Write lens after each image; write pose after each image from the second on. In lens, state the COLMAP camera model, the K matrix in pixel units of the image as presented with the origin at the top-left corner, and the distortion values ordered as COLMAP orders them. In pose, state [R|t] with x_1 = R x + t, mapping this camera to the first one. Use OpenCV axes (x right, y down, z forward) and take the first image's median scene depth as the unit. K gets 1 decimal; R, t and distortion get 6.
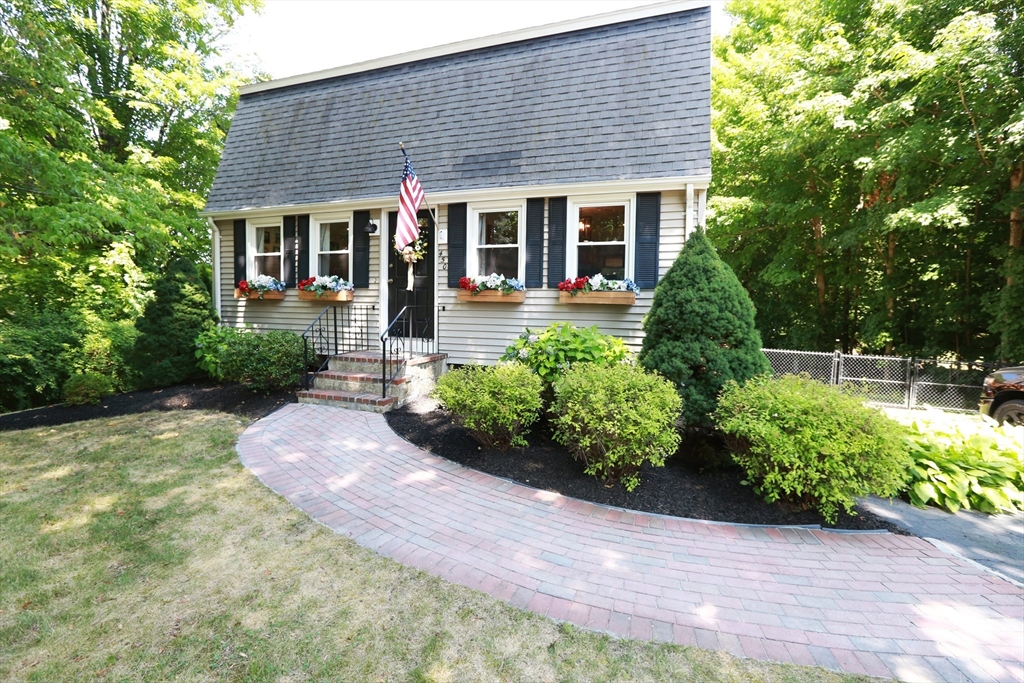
lens RADIAL K [[472.6, 0, 511.5], [0, 472.6, 338.0], [0, 0, 1]] dist [-0.041327, 0.015397]
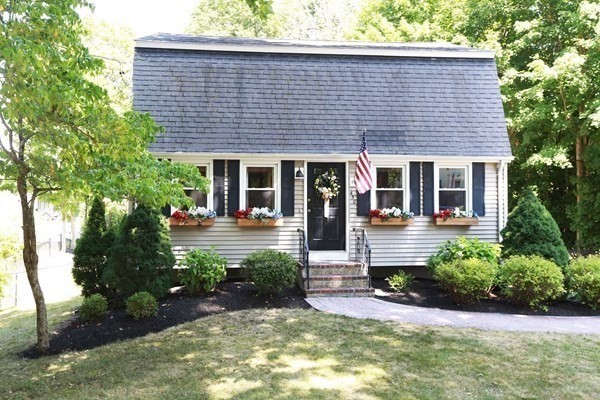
lens RADIAL K [[565.3, 0, 299.4], [0, 565.3, 202.3], [0, 0, 1]] dist [0.034226, 0.000000]
pose [[0.891570, -0.009407, 0.452785, -1.130684], [0.043978, 0.996858, -0.065885, -0.039785], [-0.450742, 0.078654, 0.889182, -0.527277]]
